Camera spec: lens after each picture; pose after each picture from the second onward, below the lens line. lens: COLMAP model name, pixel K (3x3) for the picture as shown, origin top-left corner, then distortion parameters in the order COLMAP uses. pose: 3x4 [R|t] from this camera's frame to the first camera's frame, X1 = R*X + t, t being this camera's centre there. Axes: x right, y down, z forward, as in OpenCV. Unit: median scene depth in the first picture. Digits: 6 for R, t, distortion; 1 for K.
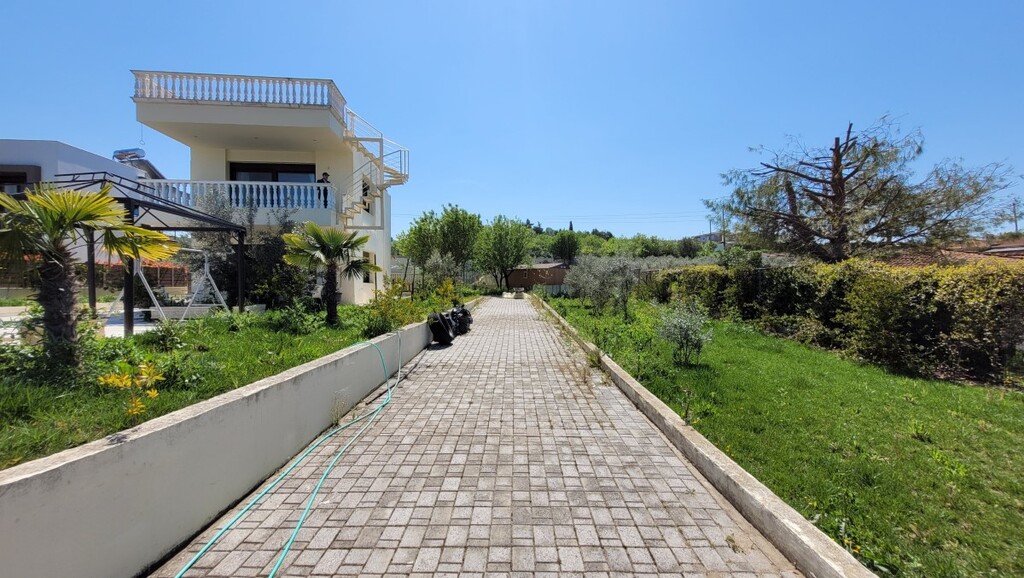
lens RADIAL K [[408.6, 0, 512.5], [0, 408.6, 286.3], [0, 0, 1]] dist [0.001784, 0.000033]
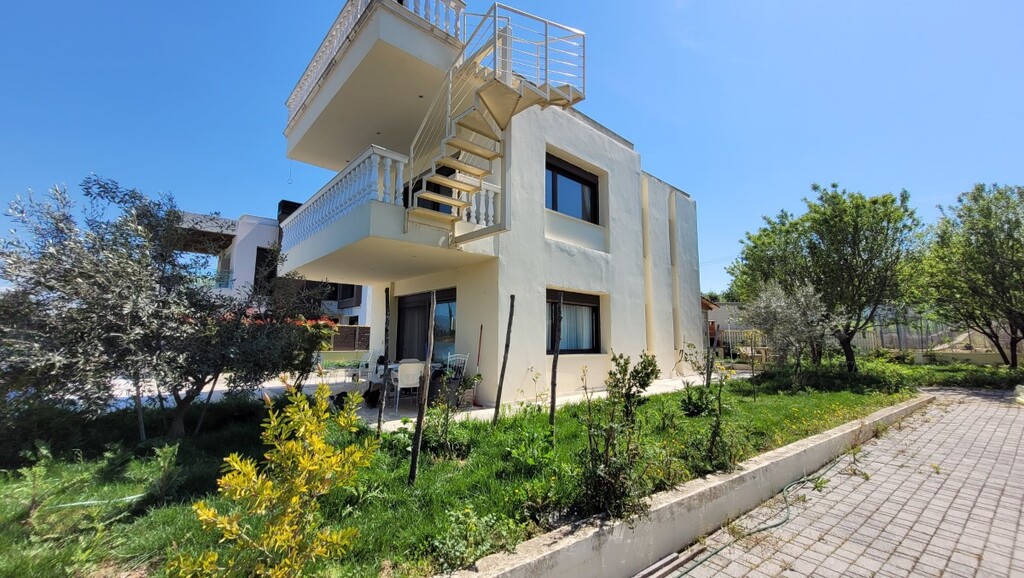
lens RADIAL K [[419.5, 0, 512.0], [0, 419.5, 289.0], [0, 0, 1]] dist [-0.000974, -0.000386]
pose [[0.604722, -0.095334, -0.790711, 0.008347], [-0.010838, 0.991733, -0.127860, -0.015567], [0.796363, 0.085889, 0.598689, 0.454237]]
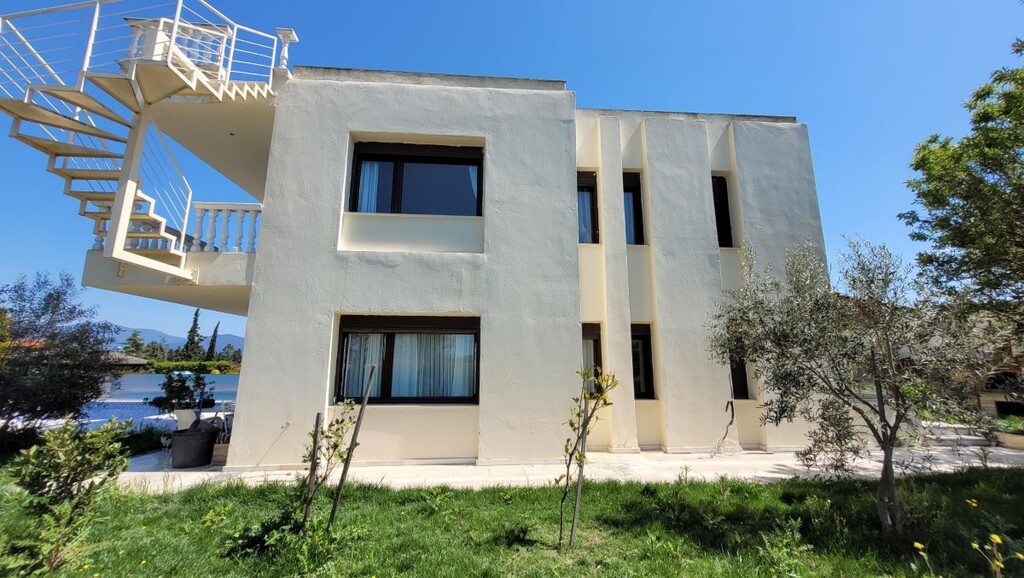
lens RADIAL K [[419.5, 0, 512.0], [0, 419.5, 289.0], [0, 0, 1]] dist [-0.000974, -0.000386]
pose [[-0.027471, -0.196104, -0.980198, 0.009711], [-0.007045, 0.980582, -0.195983, -0.027718], [0.999598, 0.001522, -0.028319, 0.842889]]
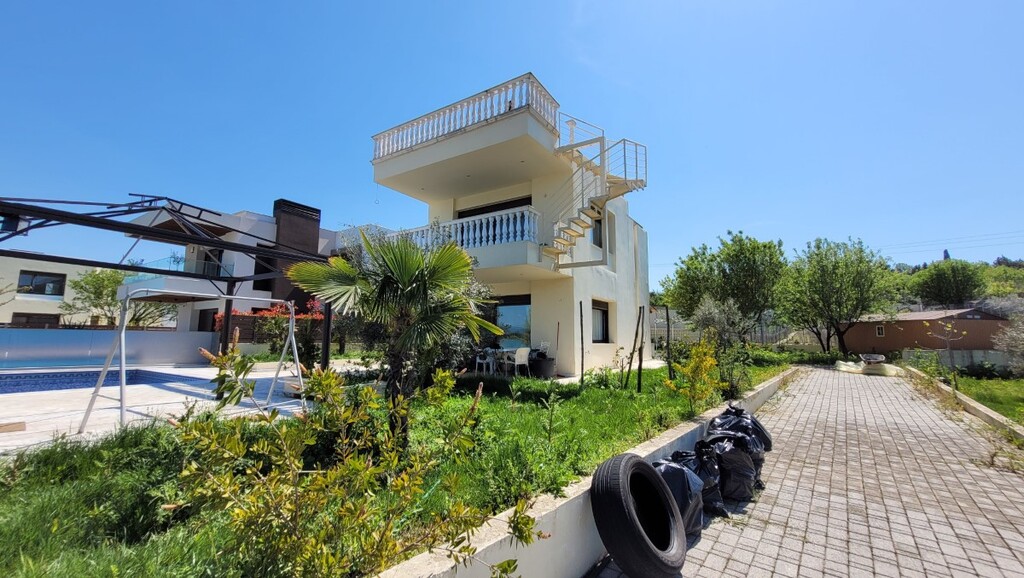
lens RADIAL K [[408.6, 0, 512.5], [0, 408.6, 286.3], [0, 0, 1]] dist [0.001784, 0.000033]
pose [[0.782100, -0.069449, -0.619270, -0.015955], [-0.014527, 0.991468, -0.129536, -0.009204], [0.622983, 0.110306, 0.774419, 0.235489]]
